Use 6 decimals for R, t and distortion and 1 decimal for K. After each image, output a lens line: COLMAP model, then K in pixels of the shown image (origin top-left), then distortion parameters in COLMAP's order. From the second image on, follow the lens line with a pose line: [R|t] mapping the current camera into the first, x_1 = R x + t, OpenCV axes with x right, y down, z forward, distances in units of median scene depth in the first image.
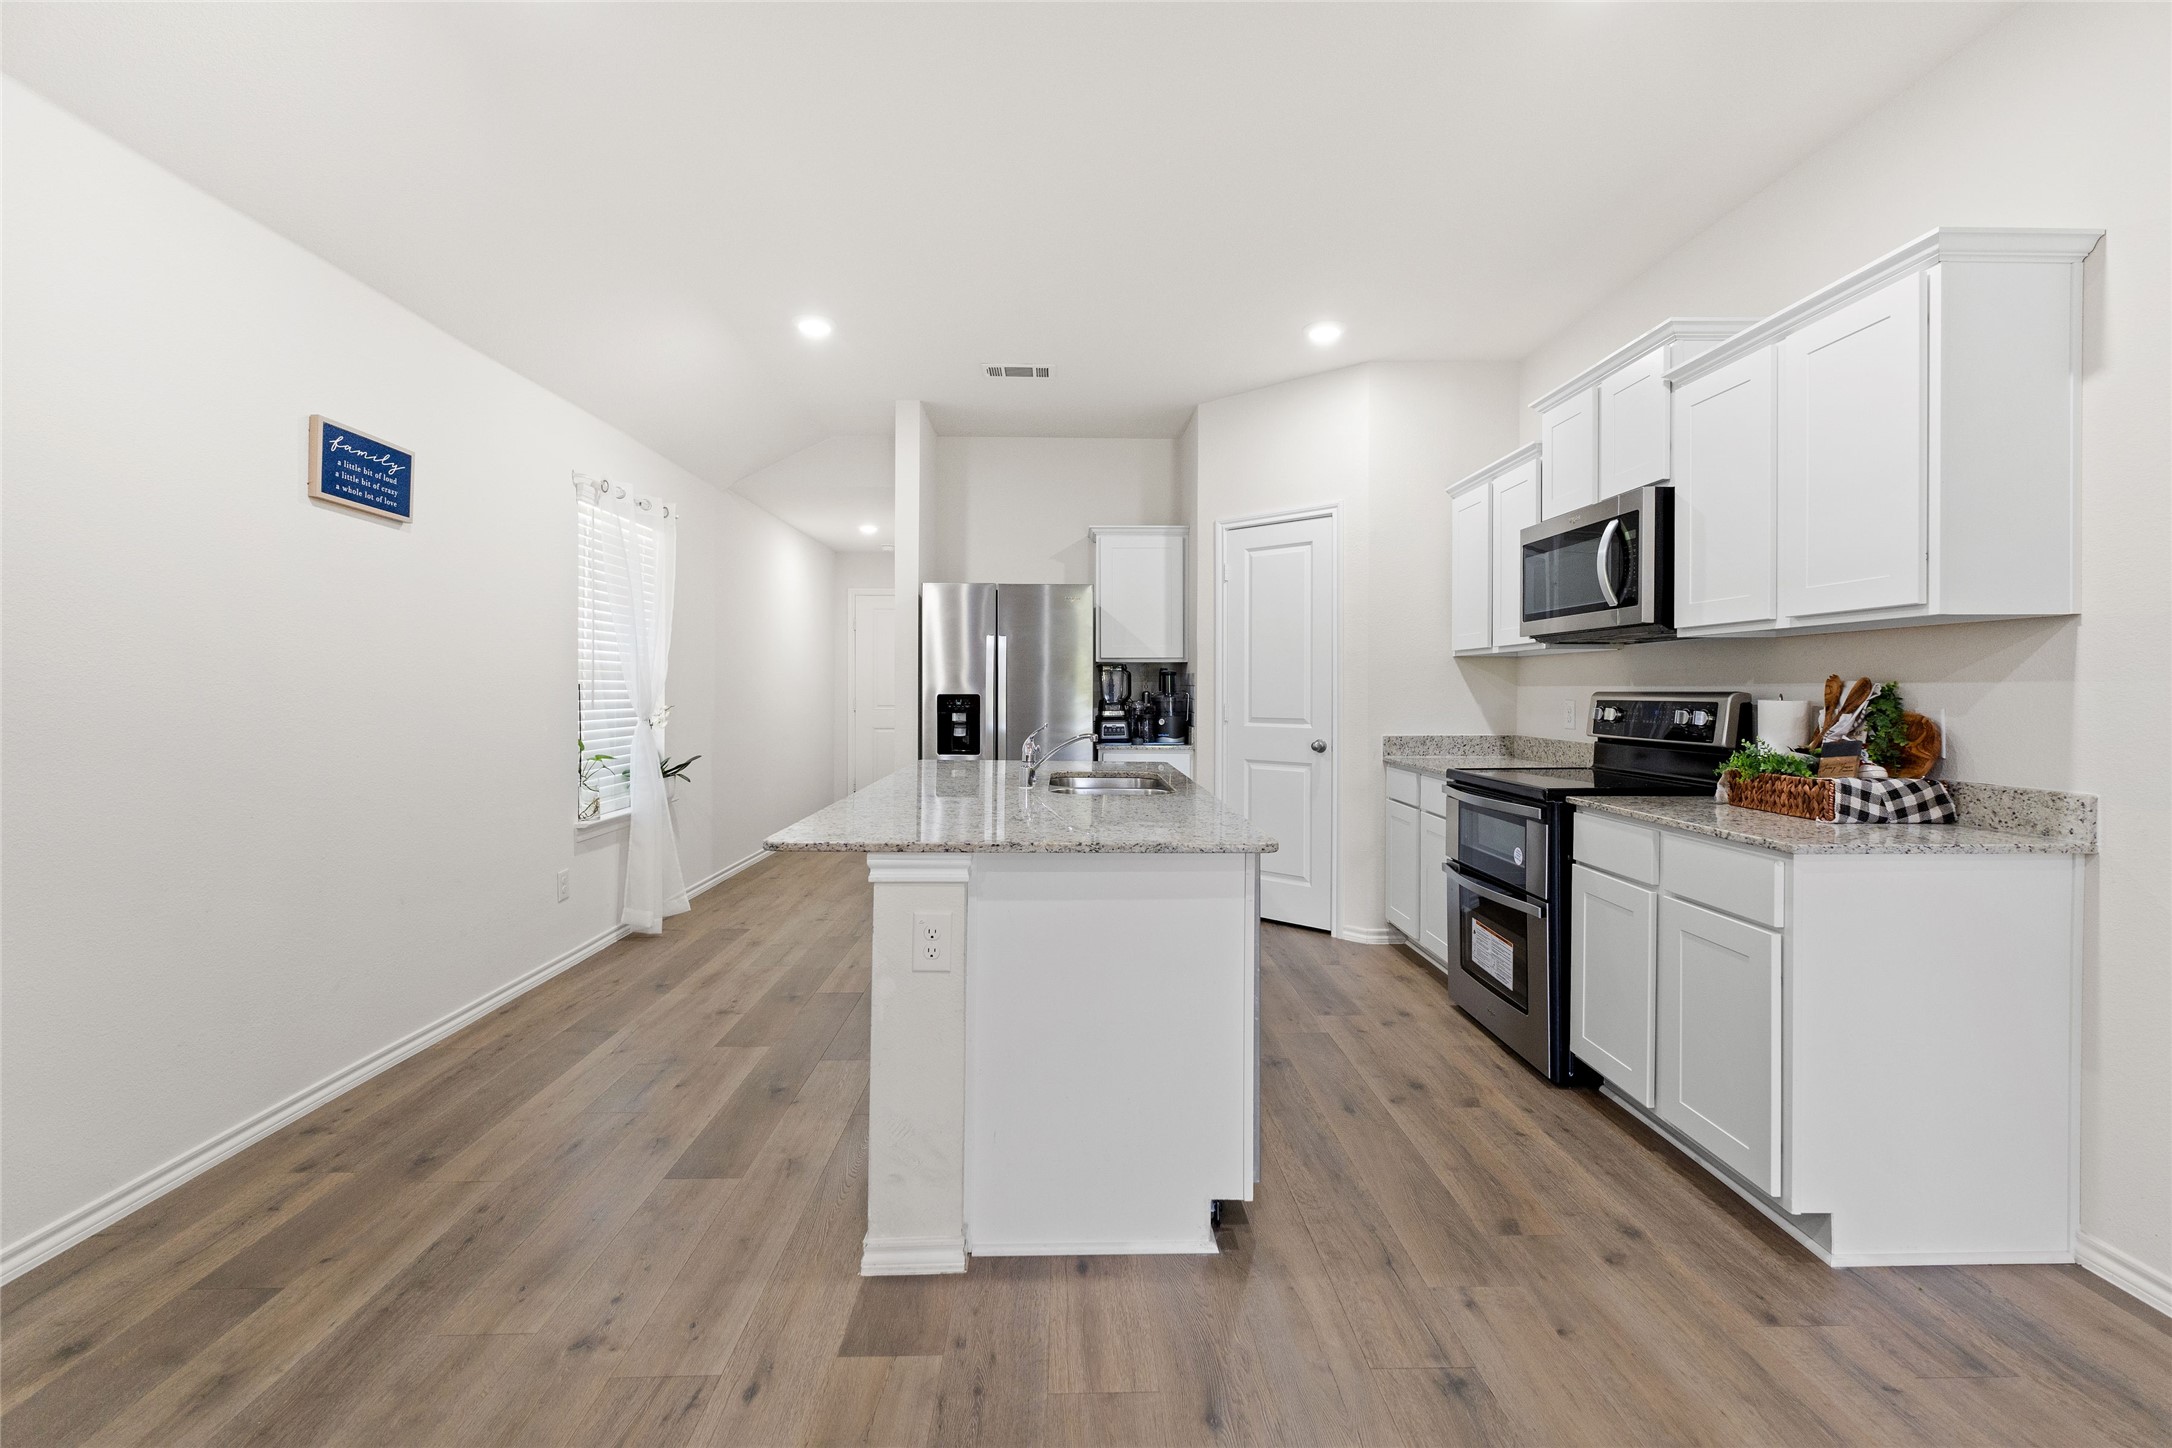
lens RADIAL K [[925.3, 0, 1085.3], [0, 925.3, 686.4], [0, 0, 1]] dist [0.001816, 0.000421]
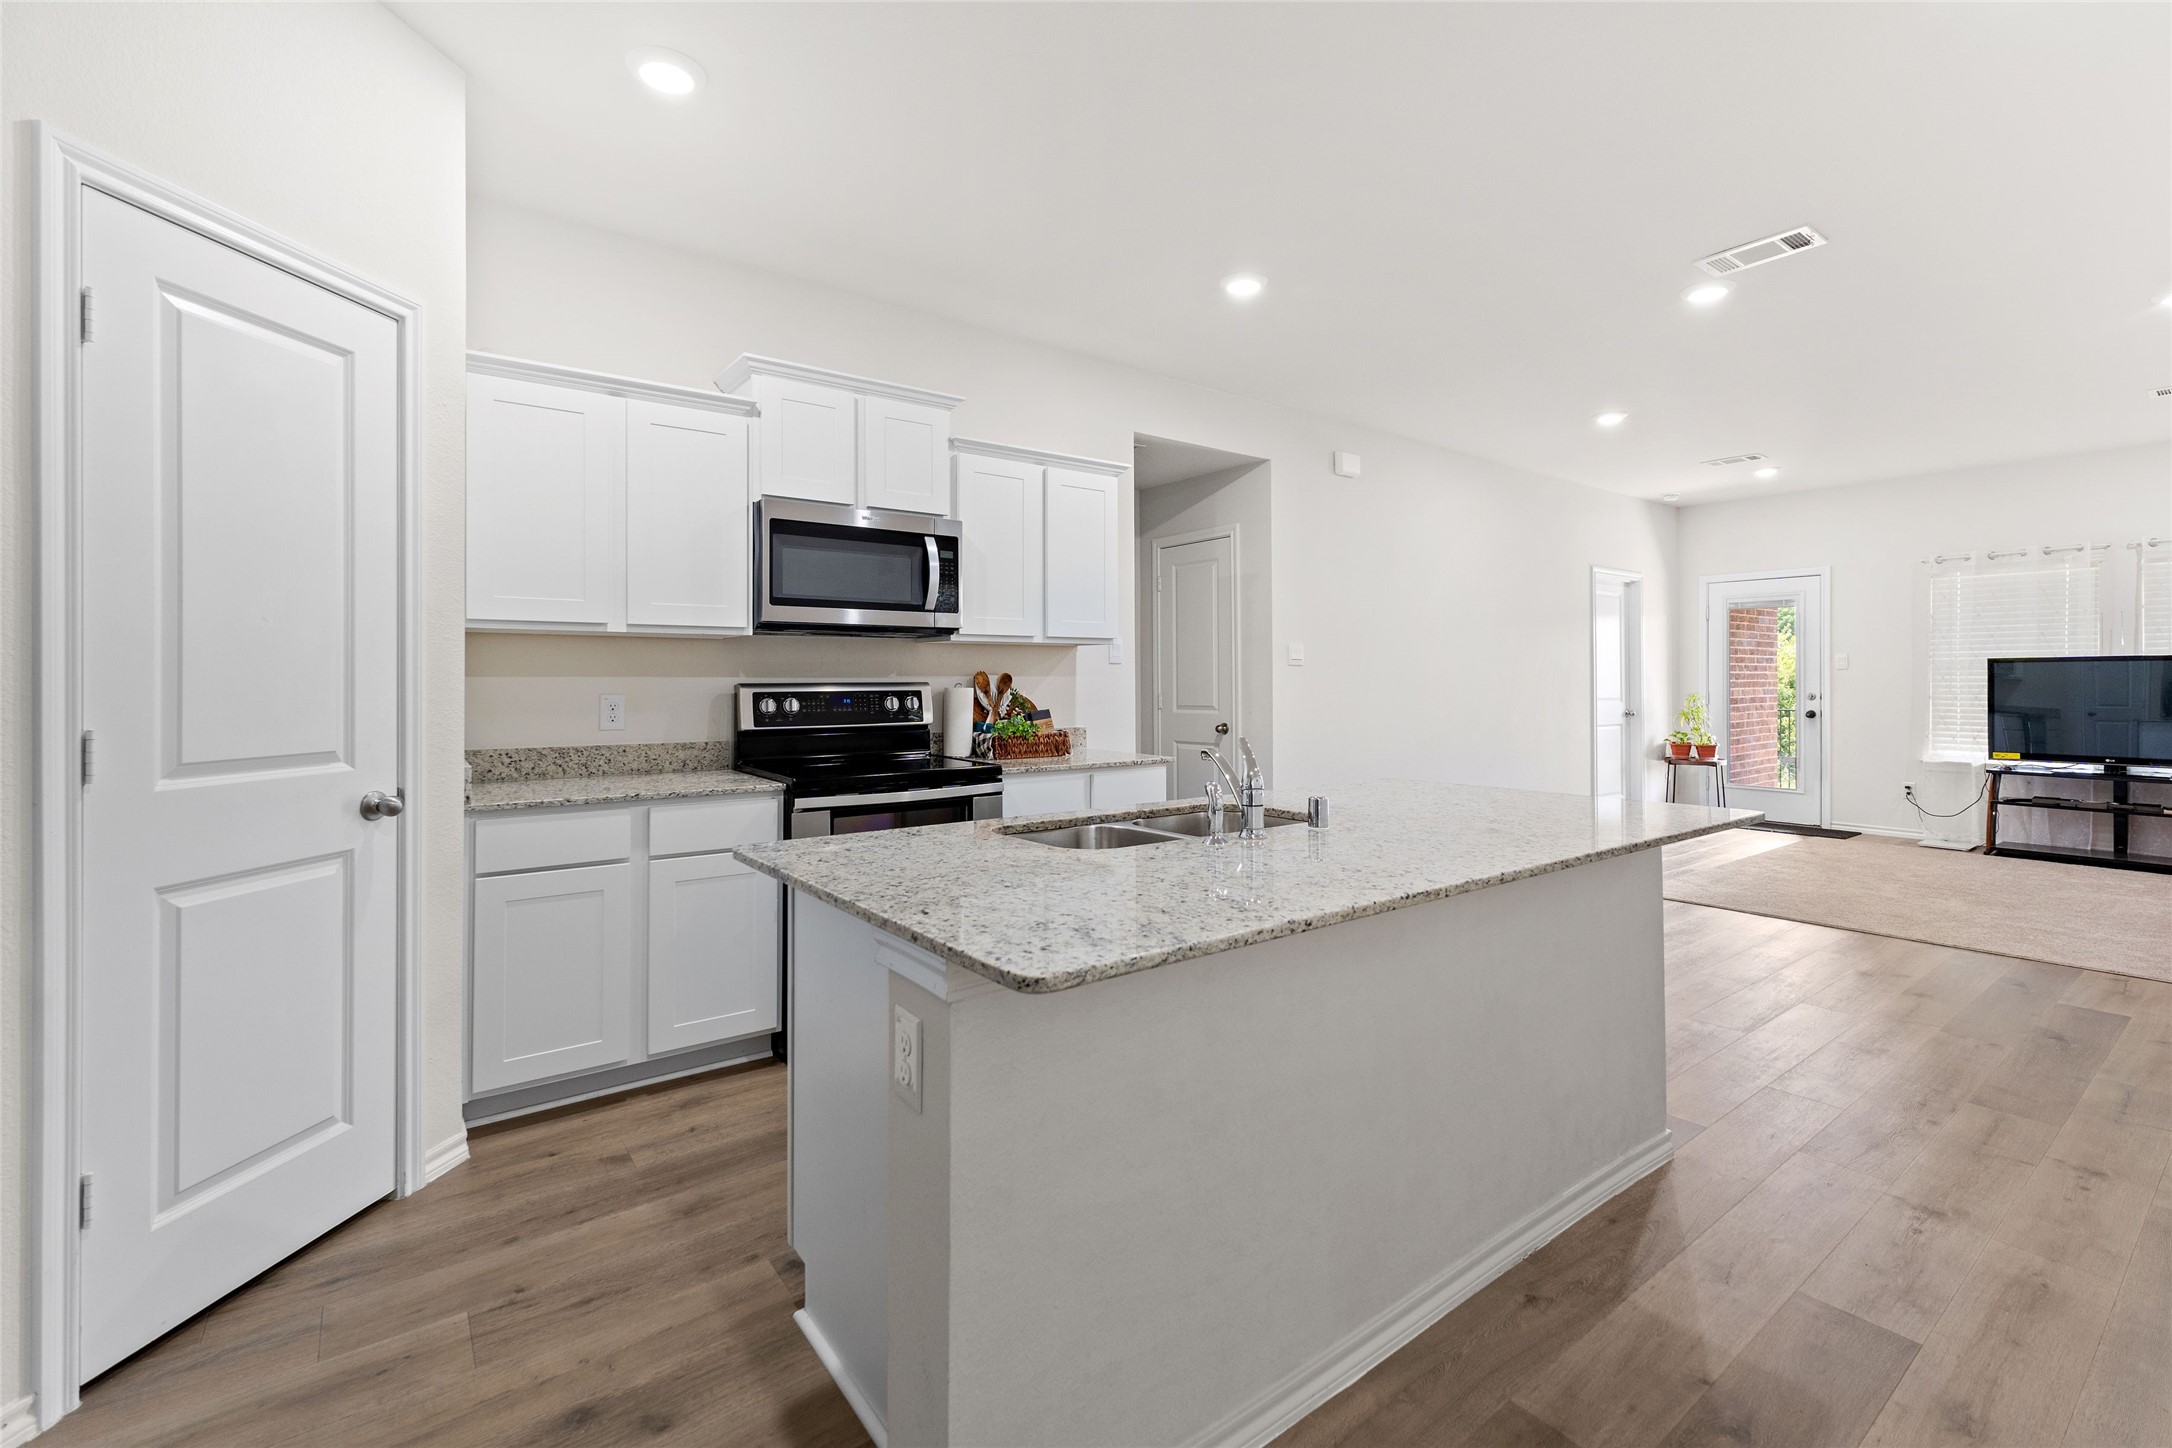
lens RADIAL K [[950.3, 0, 1092.5], [0, 950.3, 672.6], [0, 0, 1]] dist [0.001509, 0.000063]
pose [[-0.582790, 0.003614, 0.812615, -0.540215], [-0.002787, 0.999975, -0.006447, -0.000055], [-0.812618, -0.006022, -0.582765, 1.559218]]
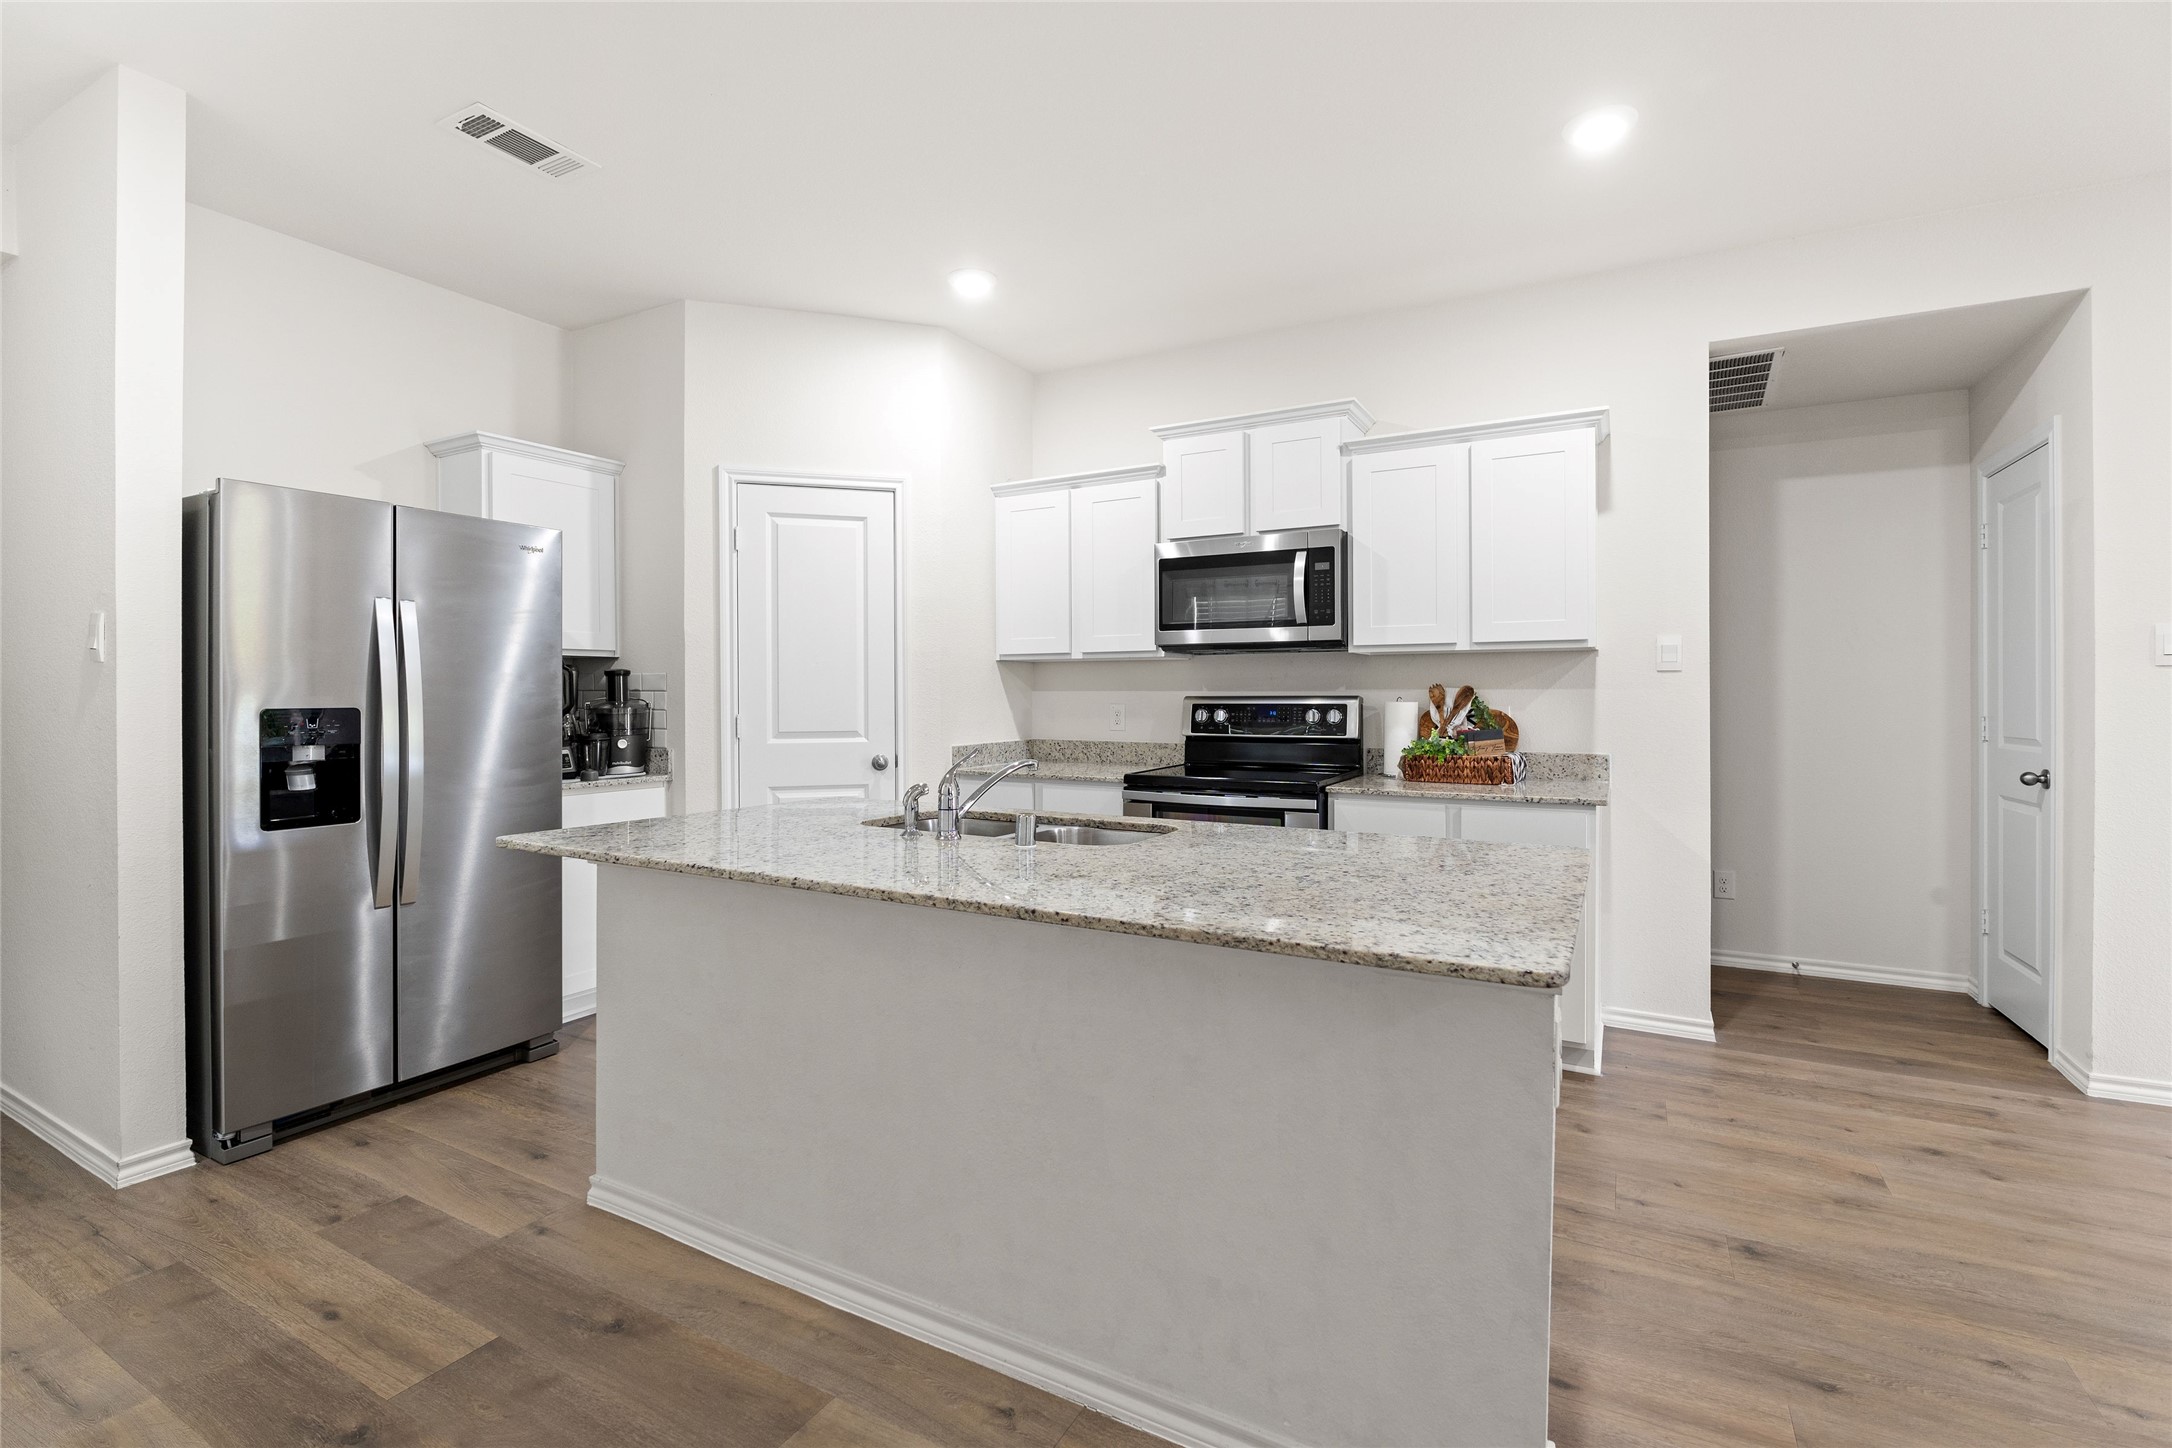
lens RADIAL K [[964.3, 0, 1086.2], [0, 964.3, 692.6], [0, 0, 1]] dist [-0.014347, 0.000176]
pose [[0.506610, -0.003278, 0.862169, -0.644617], [0.000086, 0.999993, 0.003752, -0.003748], [-0.862175, -0.001826, 0.506607, 0.622581]]
